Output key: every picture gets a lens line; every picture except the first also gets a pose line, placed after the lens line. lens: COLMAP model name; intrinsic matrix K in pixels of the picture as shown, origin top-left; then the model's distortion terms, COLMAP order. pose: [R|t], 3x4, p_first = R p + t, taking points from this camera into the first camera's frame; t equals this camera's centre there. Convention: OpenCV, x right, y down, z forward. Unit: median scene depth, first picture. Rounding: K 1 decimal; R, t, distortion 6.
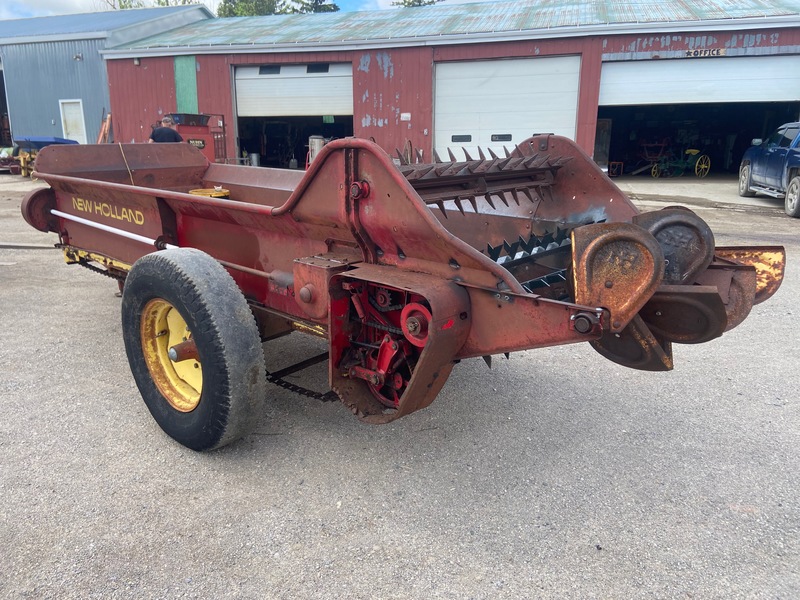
lens RADIAL K [[602.8, 0, 397.6], [0, 602.8, 301.9], [0, 0, 1]] dist [0.090762, -0.100470]
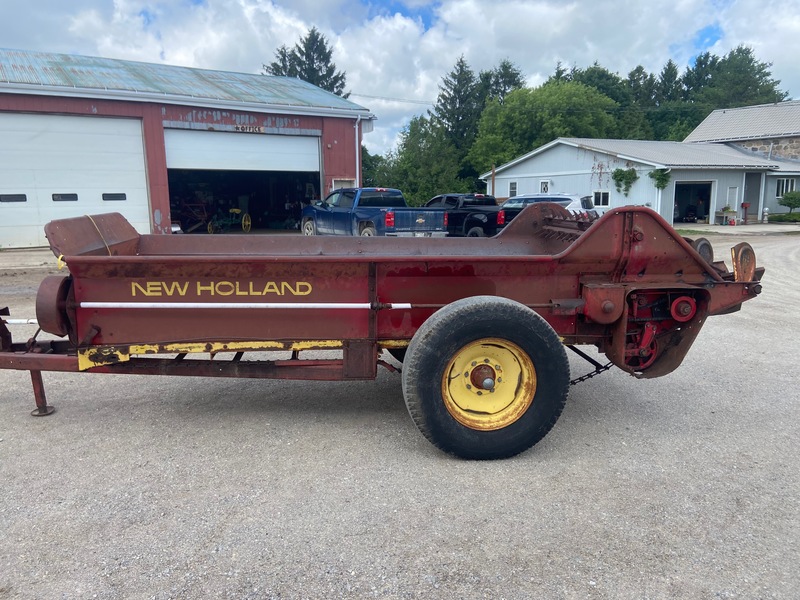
lens RADIAL K [[602.8, 0, 400.8], [0, 602.8, 303.6], [0, 0, 1]] dist [0.090762, -0.100470]
pose [[0.651059, -0.135664, 0.746805, -0.234427], [0.200737, 0.979641, 0.002960, -0.018699], [-0.732002, 0.147985, 0.665037, 0.051356]]
